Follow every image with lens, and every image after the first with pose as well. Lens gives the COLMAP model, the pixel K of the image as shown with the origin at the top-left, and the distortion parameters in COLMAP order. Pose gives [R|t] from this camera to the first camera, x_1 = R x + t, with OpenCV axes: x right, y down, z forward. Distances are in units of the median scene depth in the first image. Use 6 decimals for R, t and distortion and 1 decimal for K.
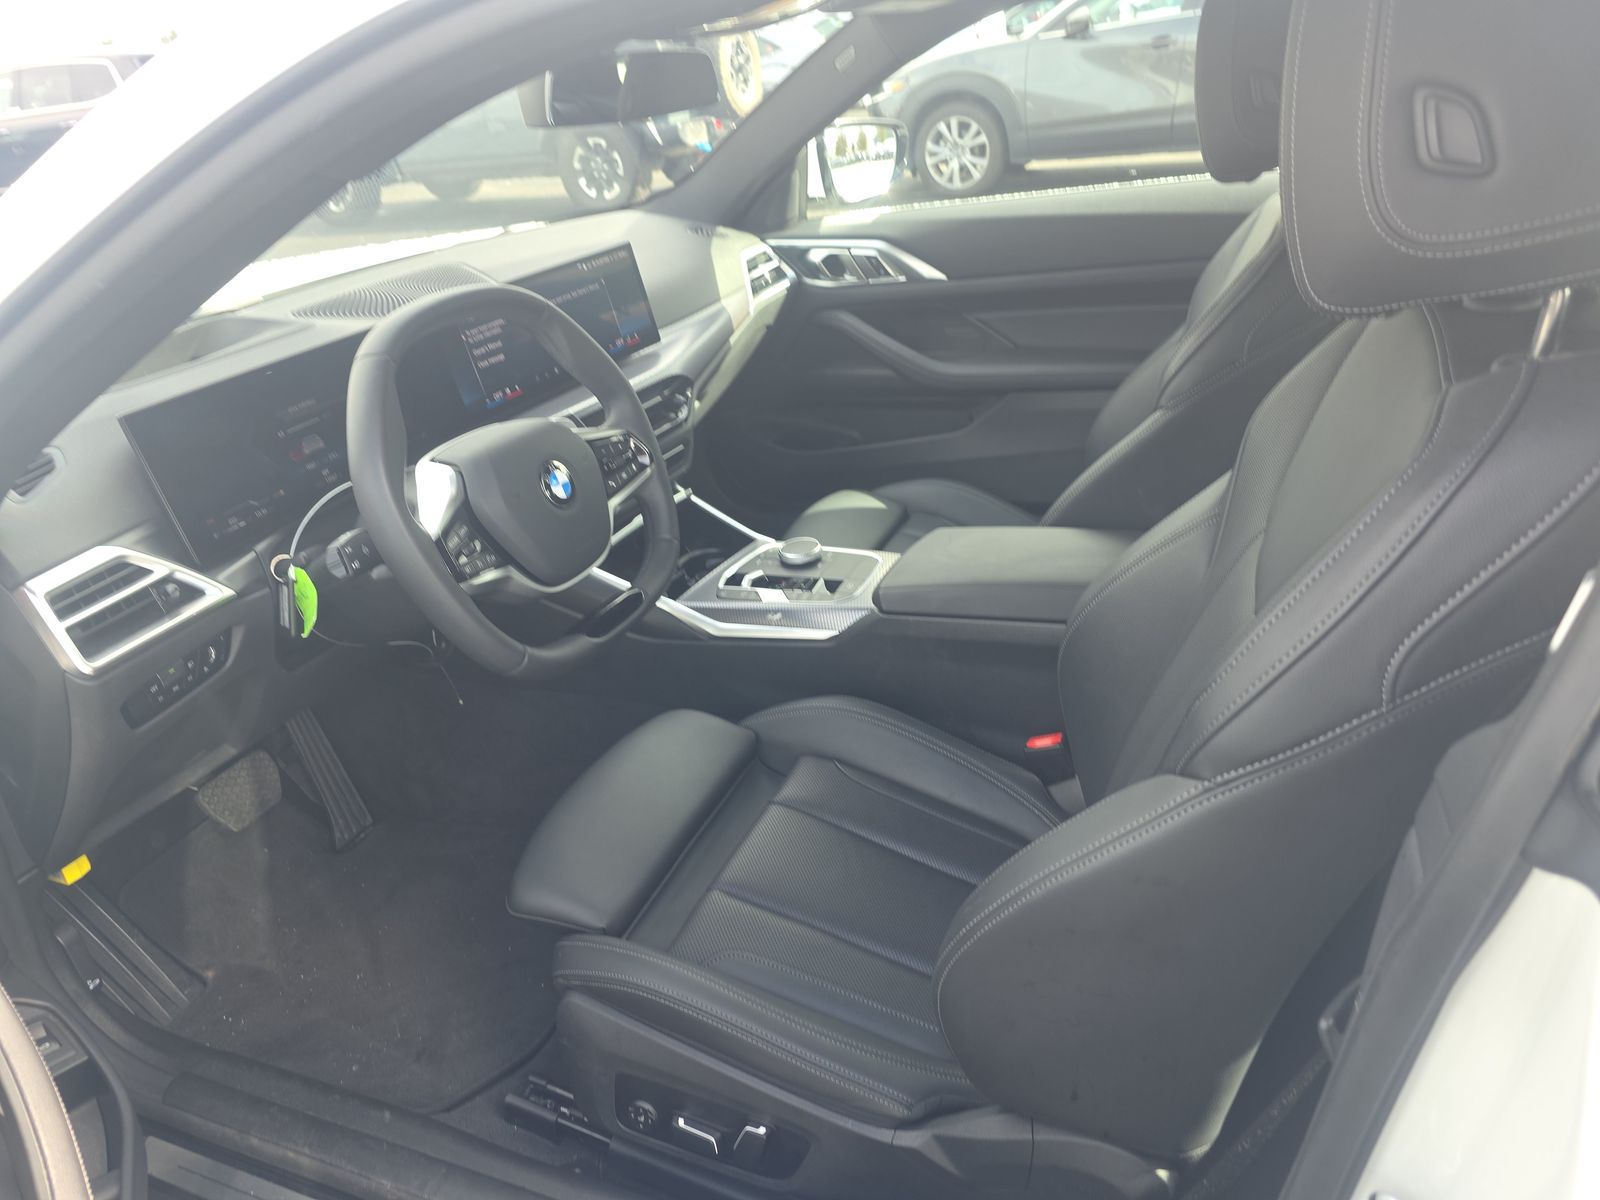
lens RADIAL K [[1078.8, 0, 827.4], [0, 1078.8, 611.0], [0, 0, 1]] dist [0.026696, -0.027861]
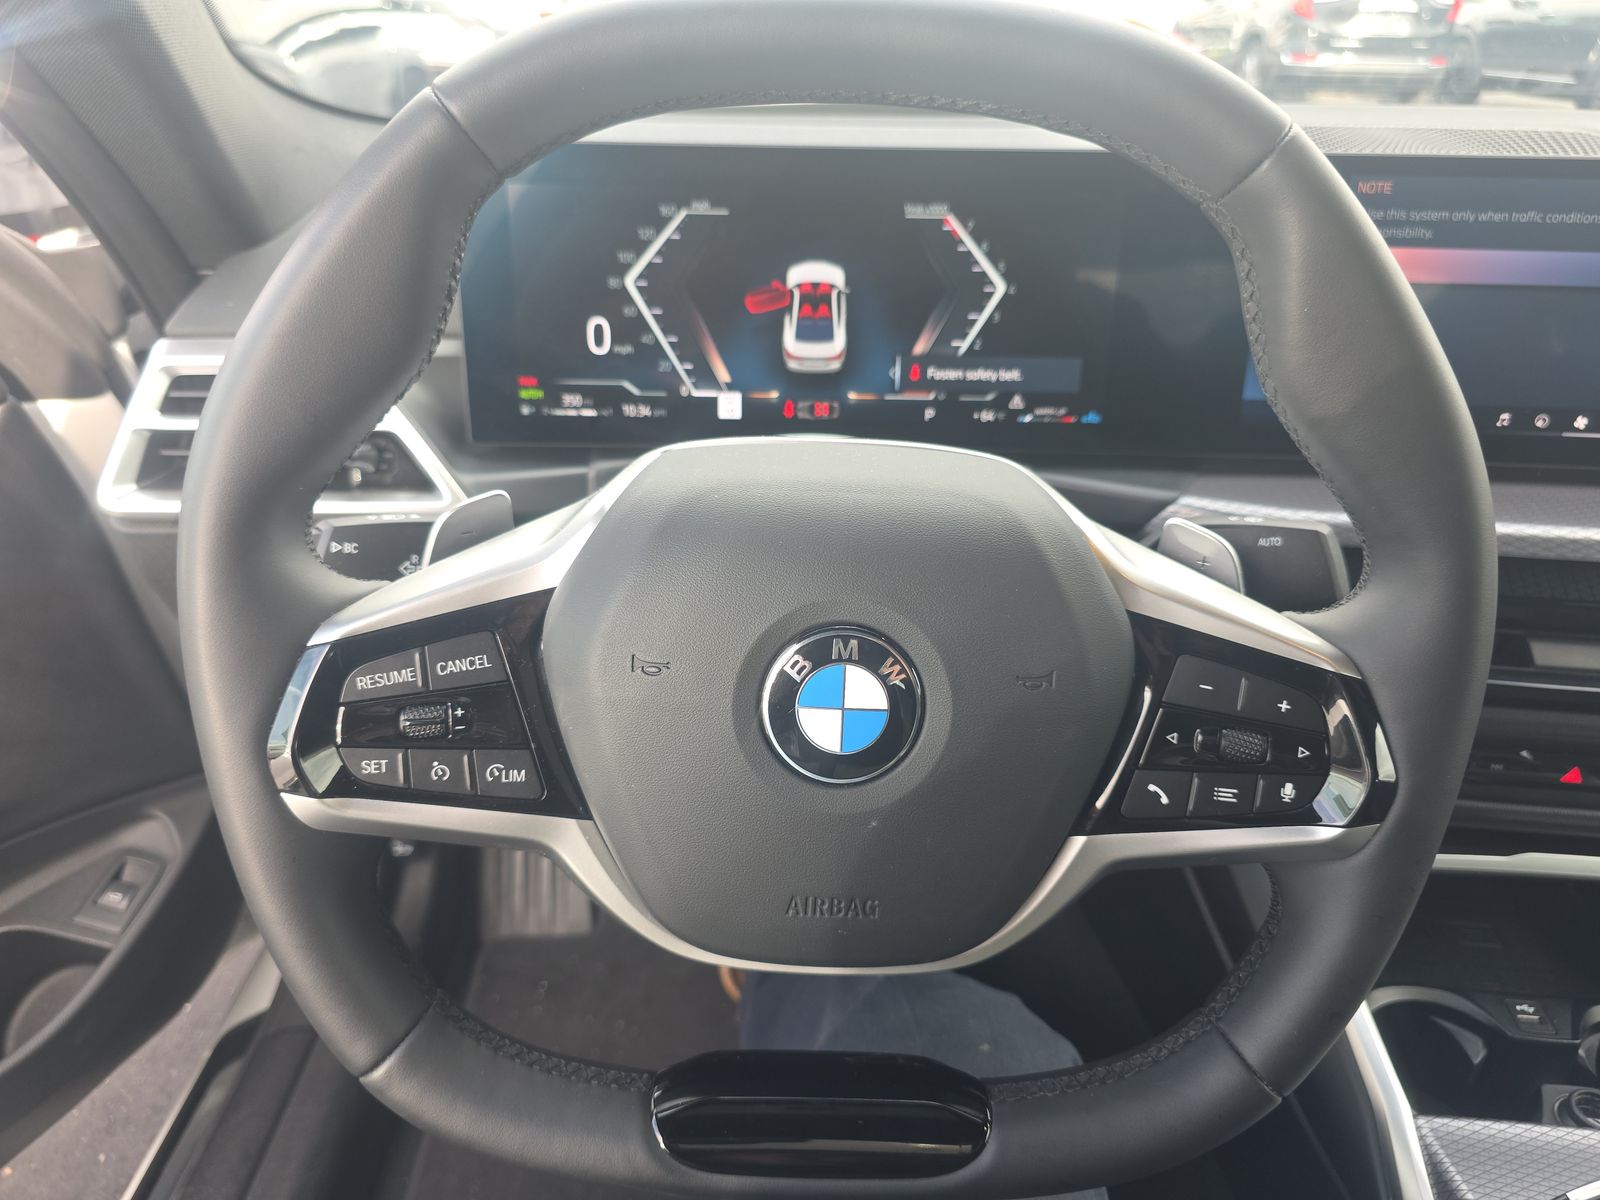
lens RADIAL K [[1078.8, 0, 805.5], [0, 1078.8, 603.1], [0, 0, 1]] dist [0.026696, -0.027861]
pose [[0.376689, 0.524134, -0.763799, -0.020004], [-0.474763, 0.817245, 0.326667, -0.115198], [0.795428, 0.239572, 0.556687, 0.406732]]
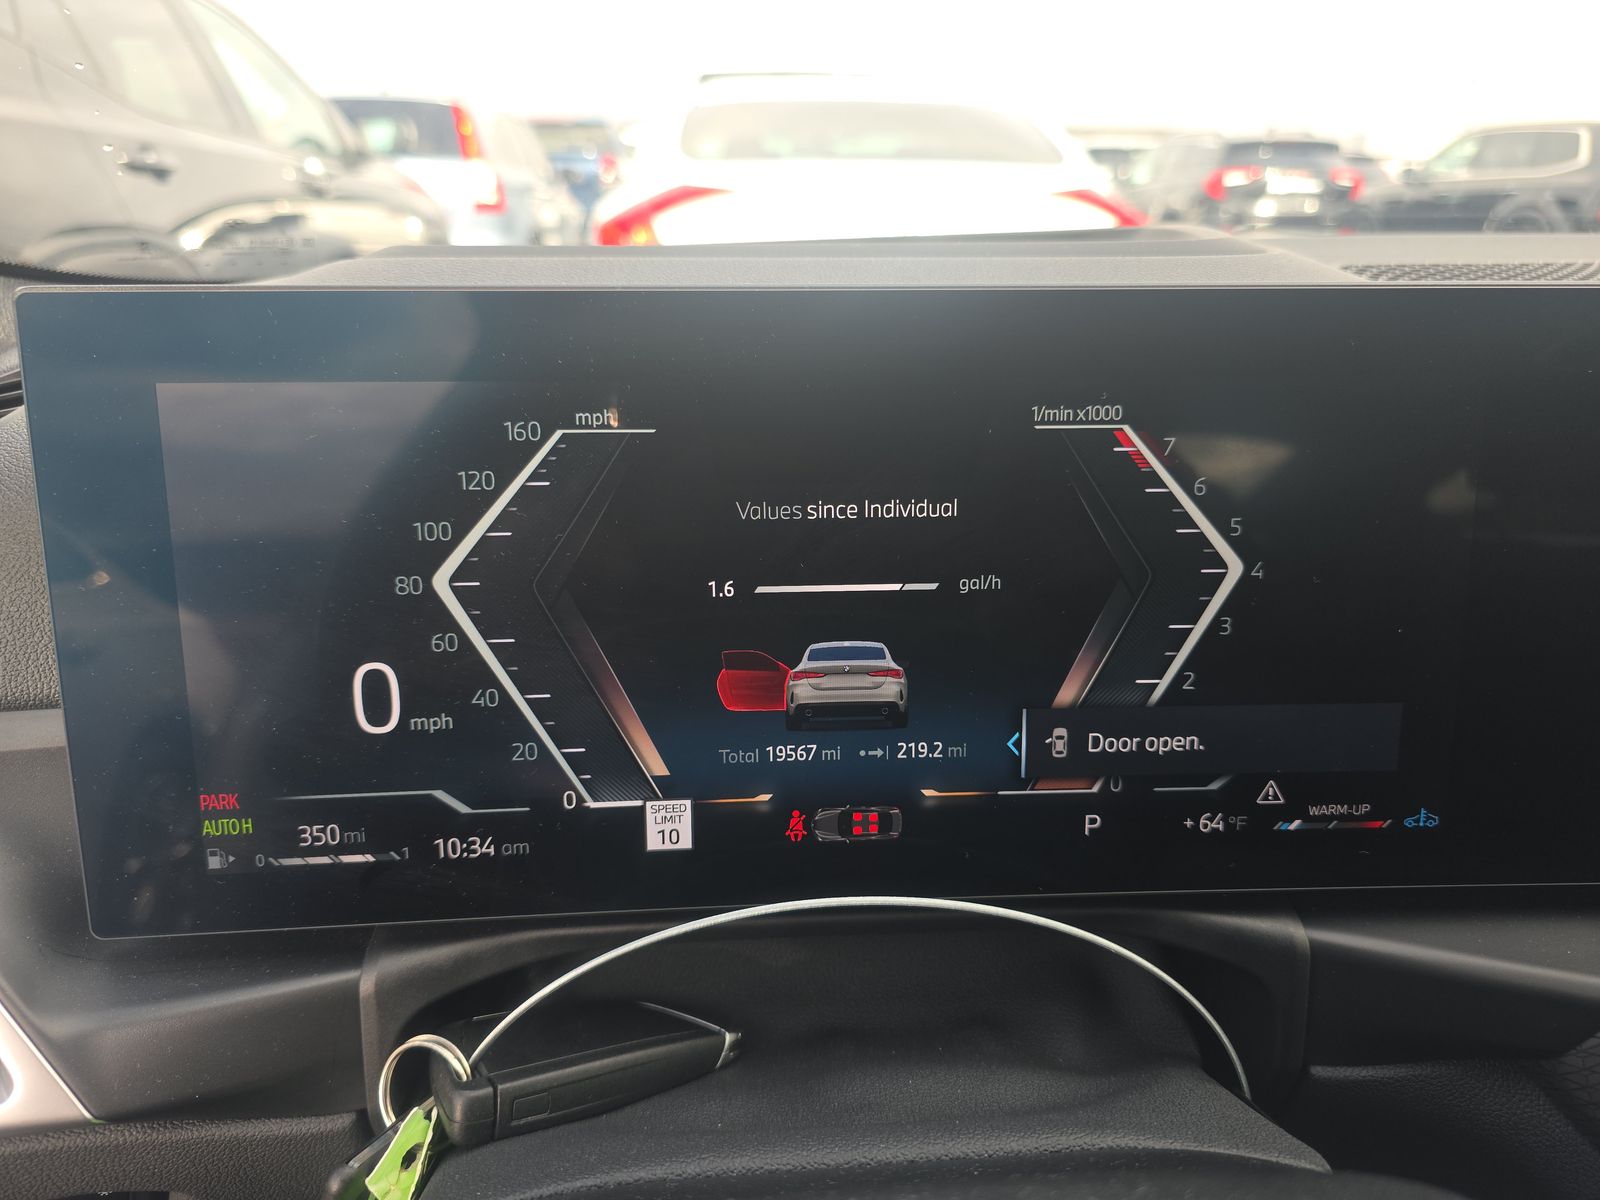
lens RADIAL K [[1078.8, 0, 803.5], [0, 1078.8, 616.9], [0, 0, 1]] dist [0.026696, -0.027861]
pose [[0.431244, 0.401281, -0.808085, -0.160784], [-0.455751, 0.869866, 0.188744, -0.110387], [0.778665, 0.286891, 0.558009, 0.465177]]
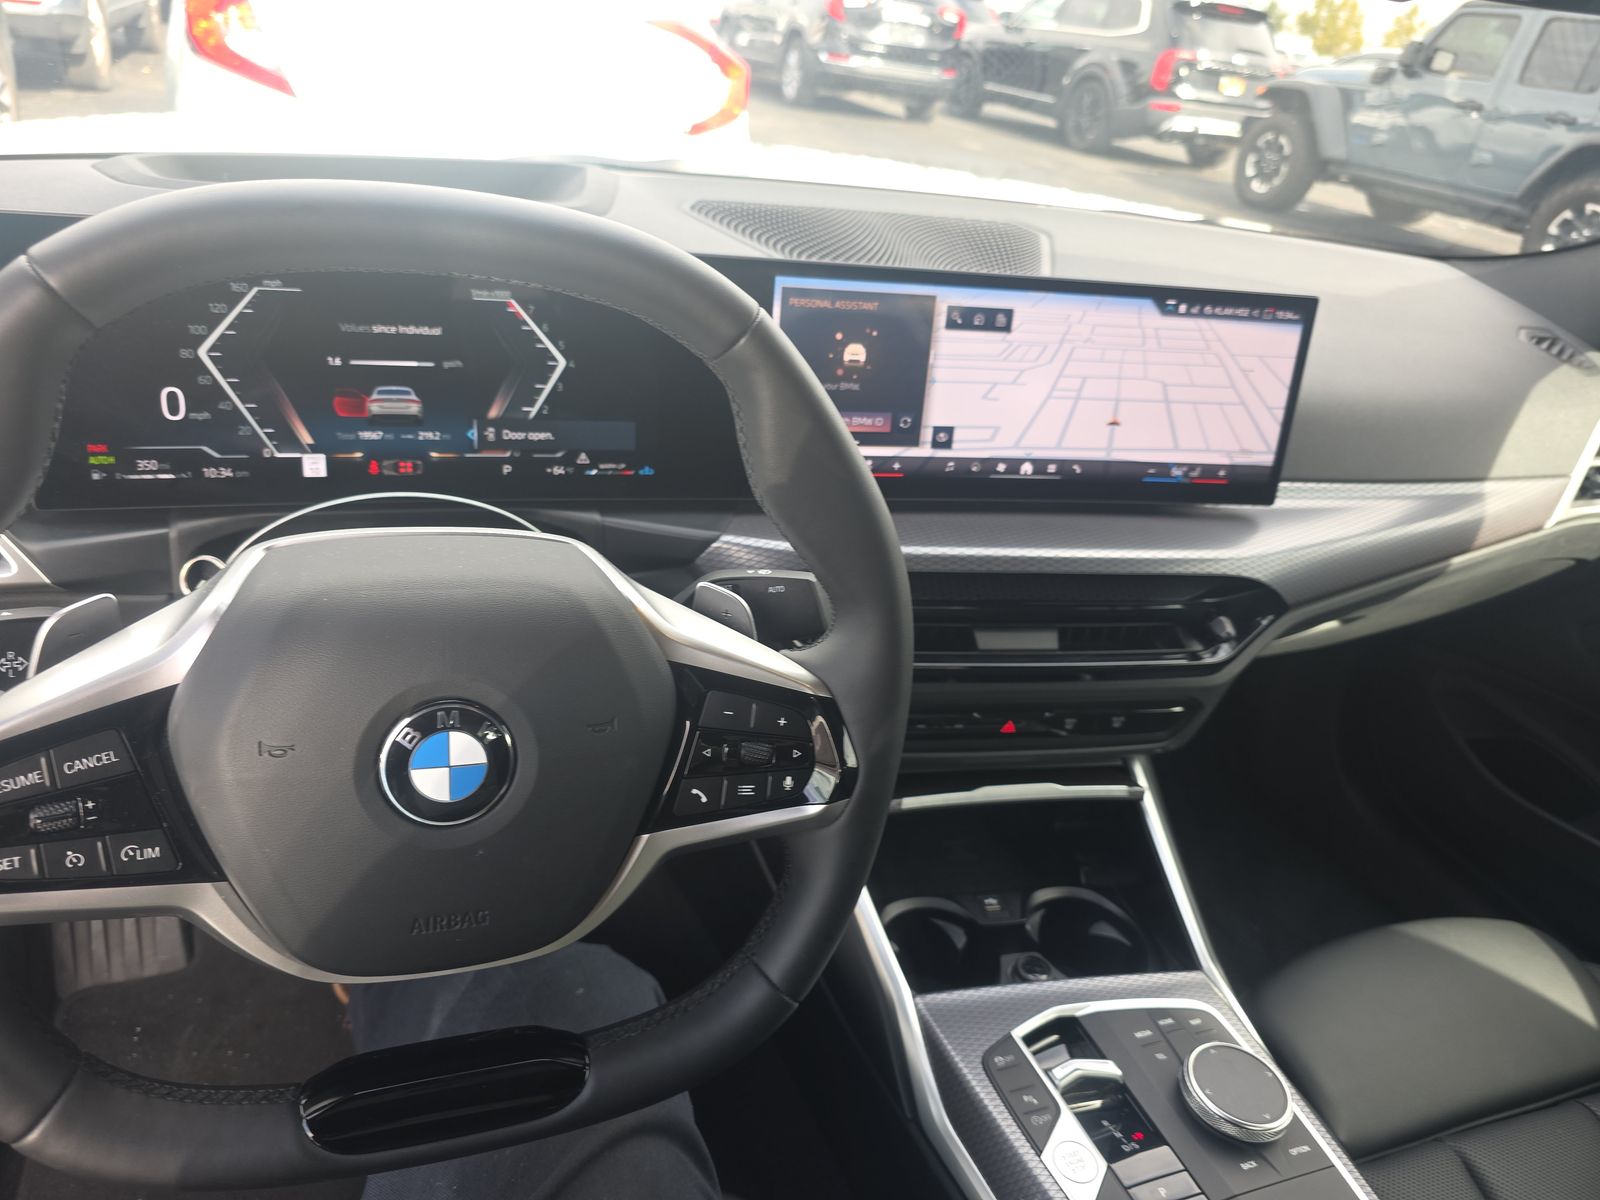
lens RADIAL K [[1078.8, 0, 775.1], [0, 1078.8, 604.5], [0, 0, 1]] dist [0.026696, -0.027861]
pose [[0.639795, 0.515006, -0.570465, 0.004256], [-0.512337, 0.839081, 0.182904, -0.143515], [0.572863, 0.175249, 0.800697, 0.374922]]
